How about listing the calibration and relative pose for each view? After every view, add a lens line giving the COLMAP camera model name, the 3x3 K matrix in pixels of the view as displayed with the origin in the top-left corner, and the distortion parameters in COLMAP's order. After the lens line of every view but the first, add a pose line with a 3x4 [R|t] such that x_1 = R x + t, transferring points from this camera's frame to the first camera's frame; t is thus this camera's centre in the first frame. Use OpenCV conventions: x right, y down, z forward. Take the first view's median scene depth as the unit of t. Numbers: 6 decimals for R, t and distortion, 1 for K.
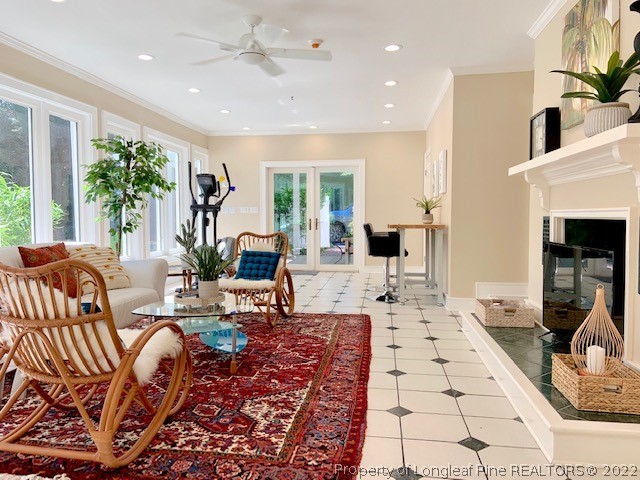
lens RADIAL K [[483.0, 0, 326.8], [0, 483.0, 251.2], [0, 0, 1]] dist [0.059353, -0.055169]
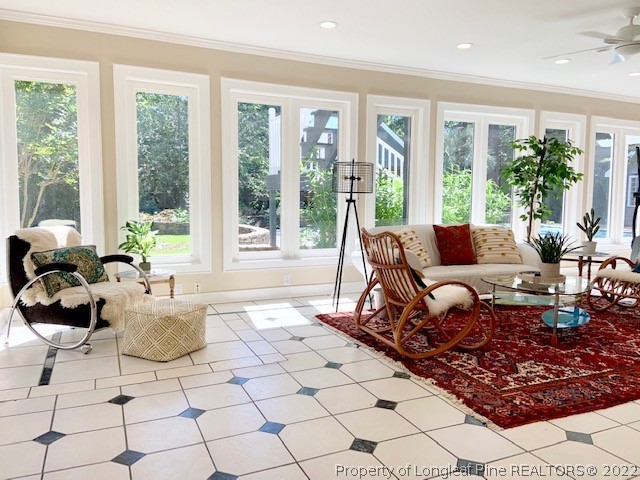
lens RADIAL K [[483.0, 0, 313.4], [0, 483.0, 239.7], [0, 0, 1]] dist [0.059353, -0.055169]
pose [[0.530868, 0.084987, -0.843182, 0.542133], [-0.075593, 0.995741, 0.052770, -0.016055], [0.844076, 0.035725, 0.535032, -0.119359]]
